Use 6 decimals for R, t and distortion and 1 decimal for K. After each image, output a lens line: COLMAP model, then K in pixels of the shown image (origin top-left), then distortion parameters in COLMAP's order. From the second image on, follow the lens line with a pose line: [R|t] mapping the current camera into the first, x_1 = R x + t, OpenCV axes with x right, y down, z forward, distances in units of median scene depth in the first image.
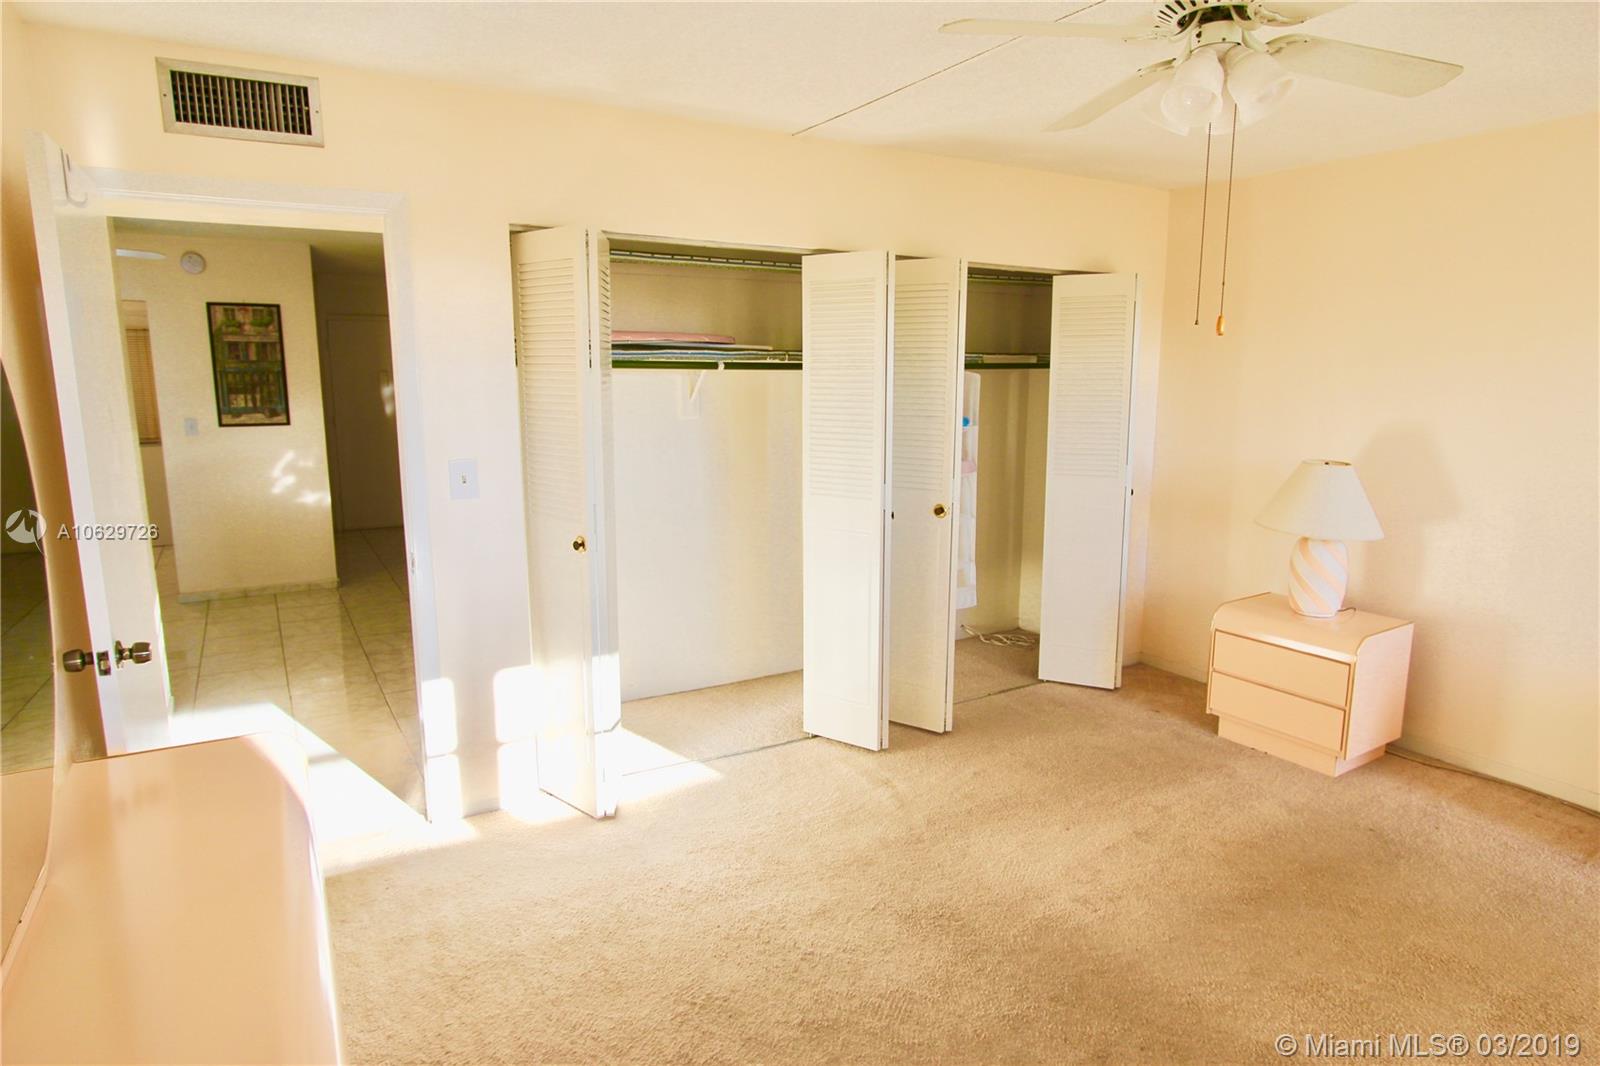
lens RADIAL K [[949.0, 0, 804.0], [0, 949.0, 533.5], [0, 0, 1]] dist [-0.001110, 0.001477]
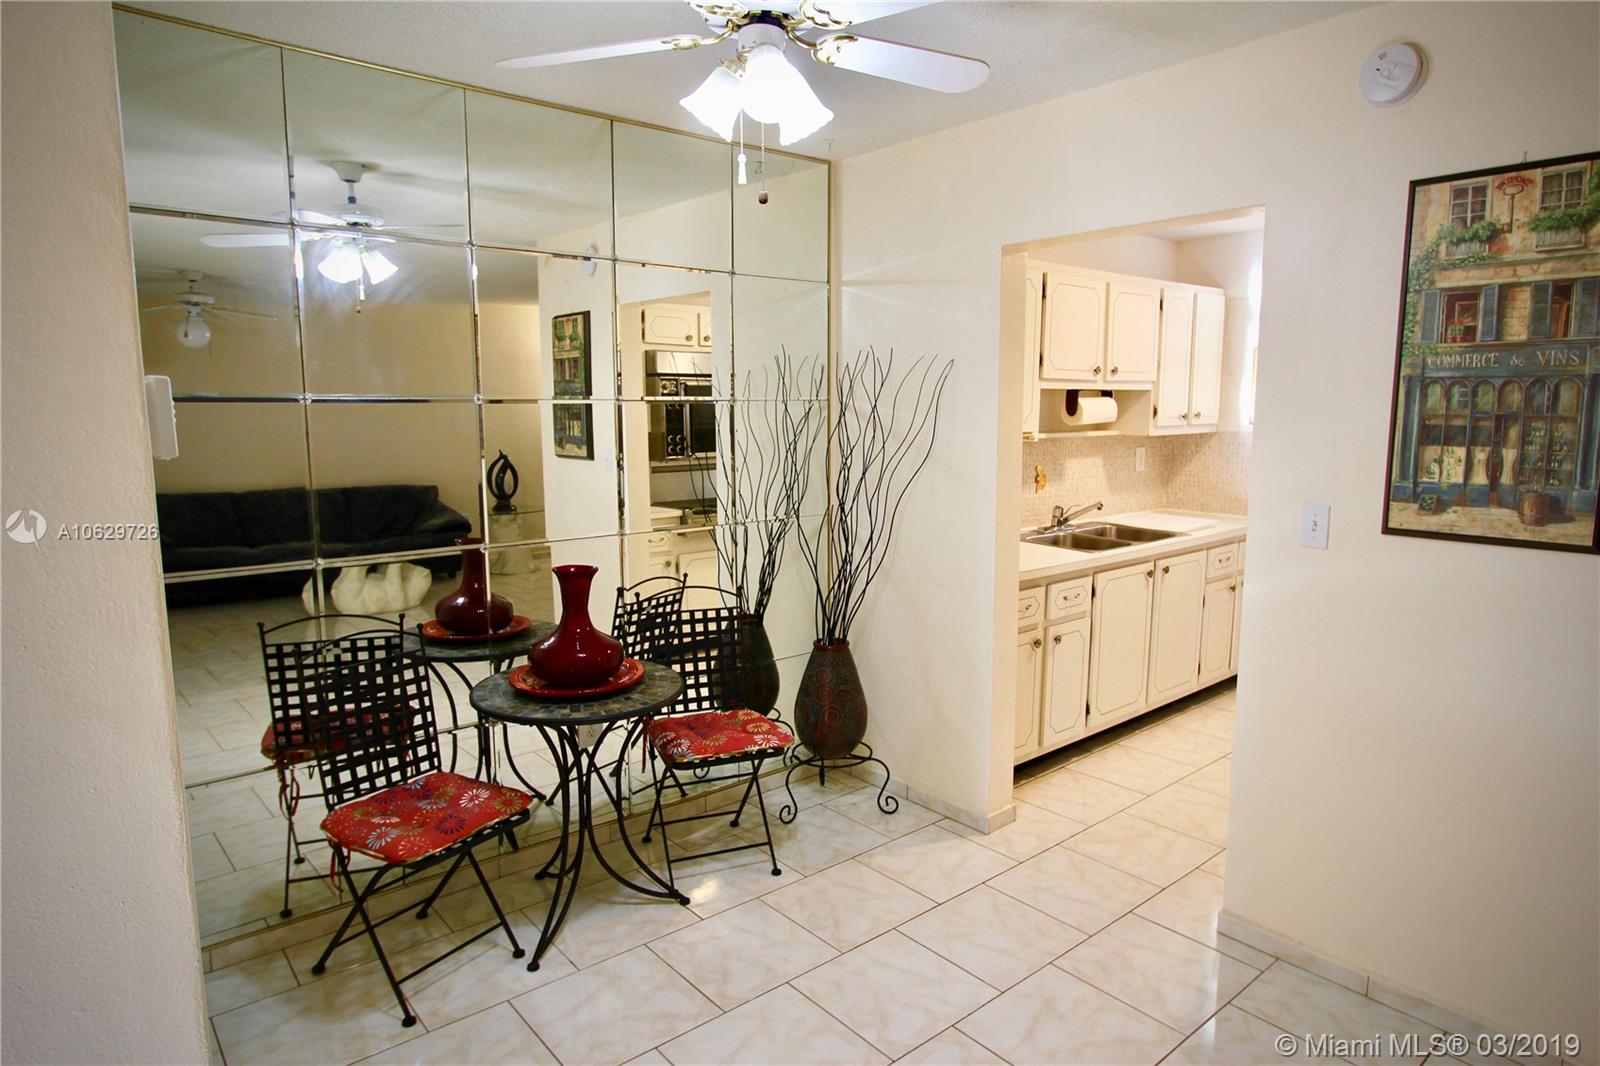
lens RADIAL K [[949.0, 0, 801.6], [0, 949.0, 530.2], [0, 0, 1]] dist [-0.001110, 0.001477]
pose [[0.168622, 0.134548, -0.976454, -0.302998], [-0.162360, 0.980900, 0.107123, -0.116164], [0.972217, 0.140474, 0.187247, 0.717997]]
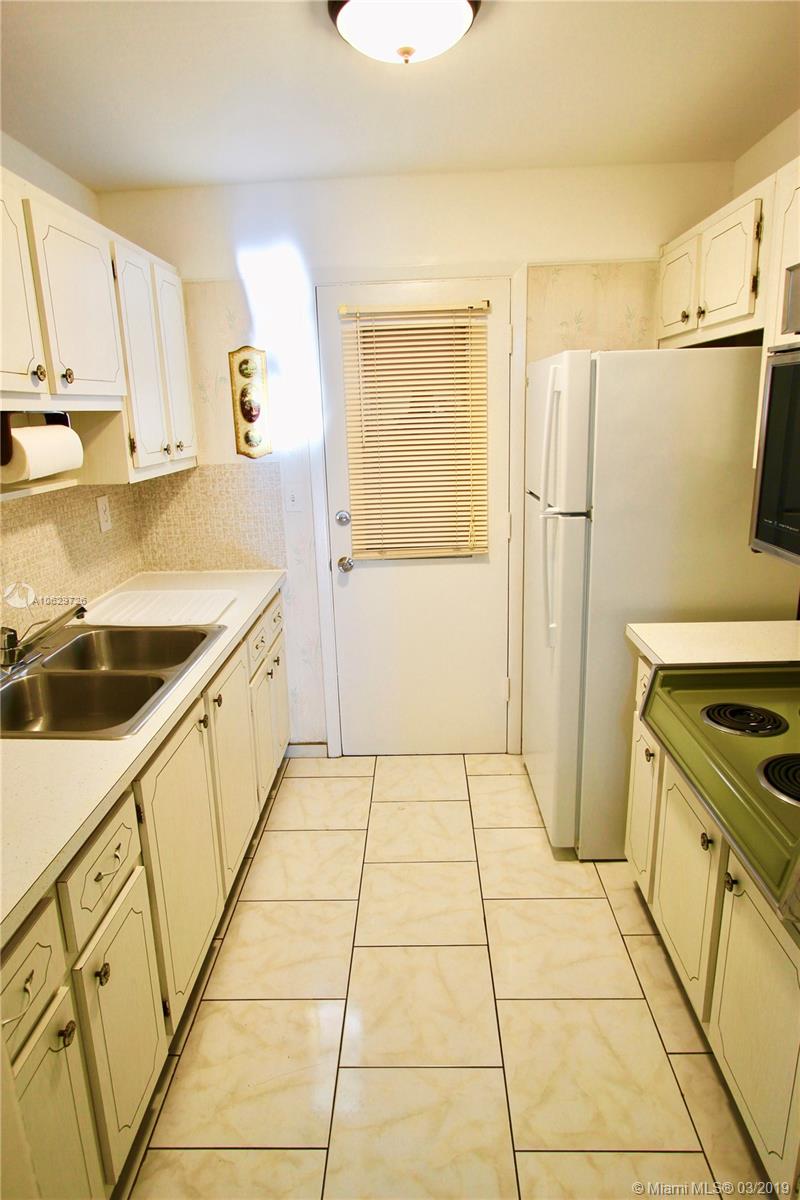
lens RADIAL K [[711.8, 0, 396.5], [0, 711.8, 599.2], [0, 0, 1]] dist [-0.001110, 0.001477]
pose [[0.843178, 0.113060, -0.525612, -0.674839], [-0.059545, 0.991262, 0.117702, -0.145156], [0.534327, -0.067946, 0.842543, 0.873407]]
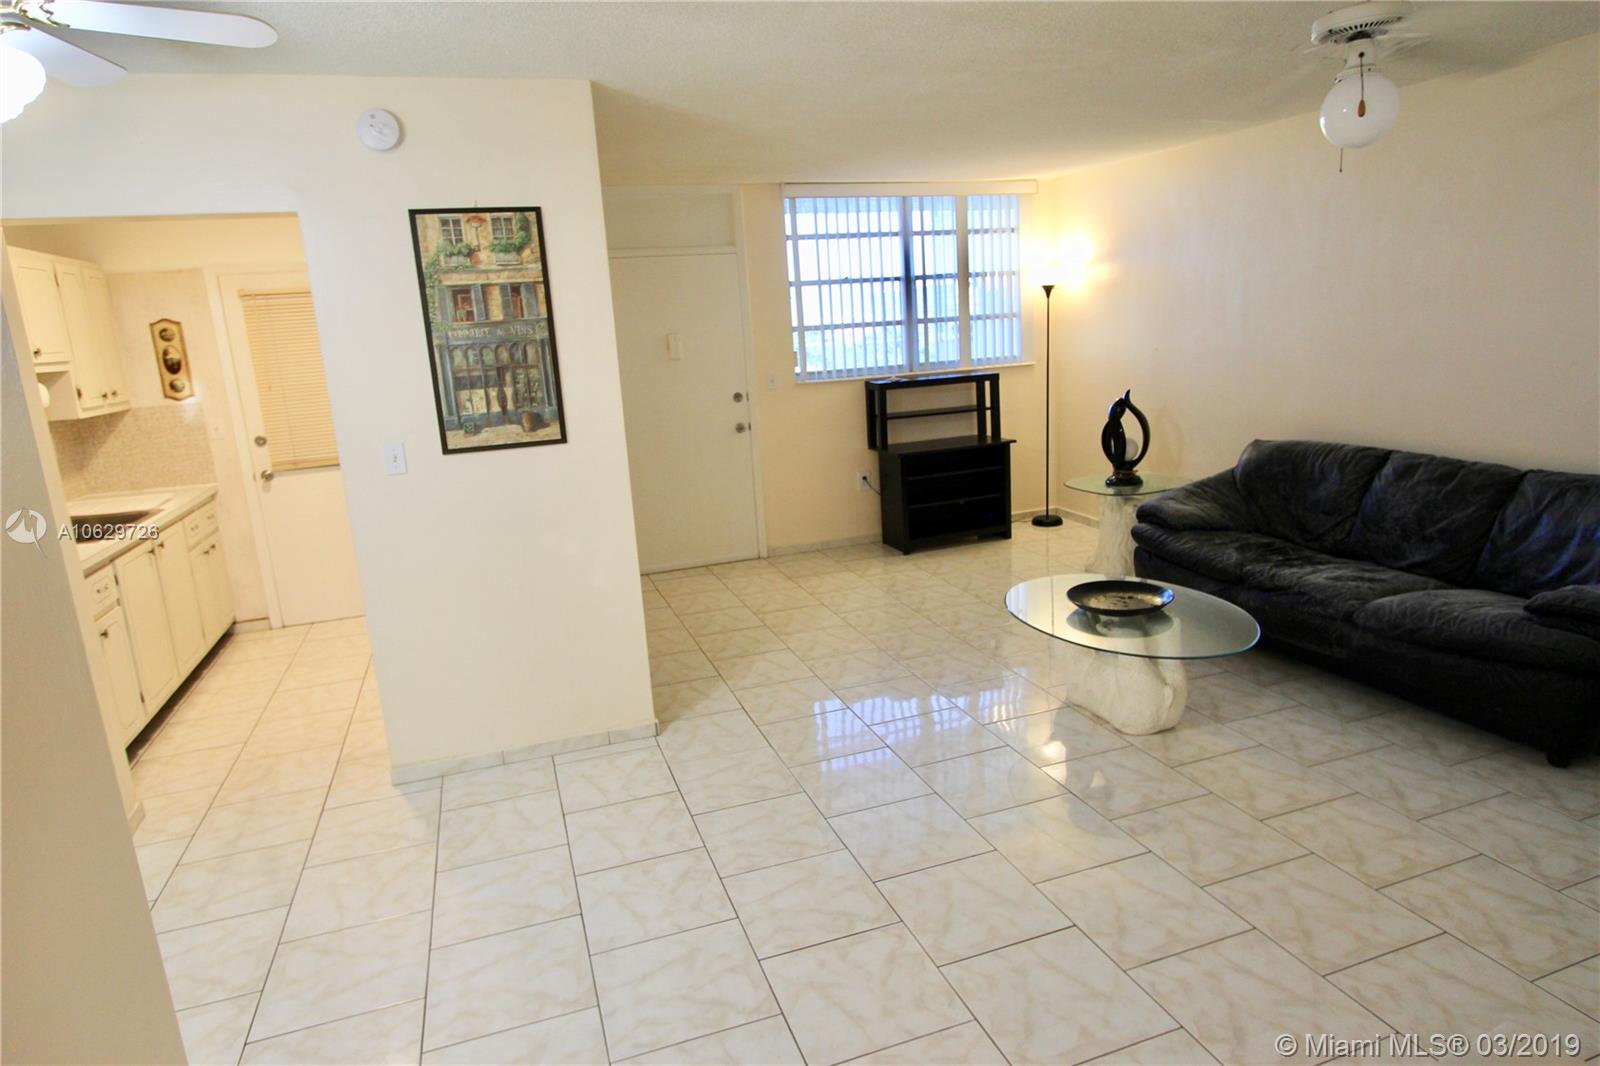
lens RADIAL K [[949.0, 0, 805.2], [0, 949.0, 524.7], [0, 0, 1]] dist [-0.001110, 0.001477]
pose [[0.977693, -0.017573, -0.209301, -0.315239], [0.027605, 0.998601, 0.045104, -0.091909], [0.208215, -0.049875, 0.976811, 0.532860]]
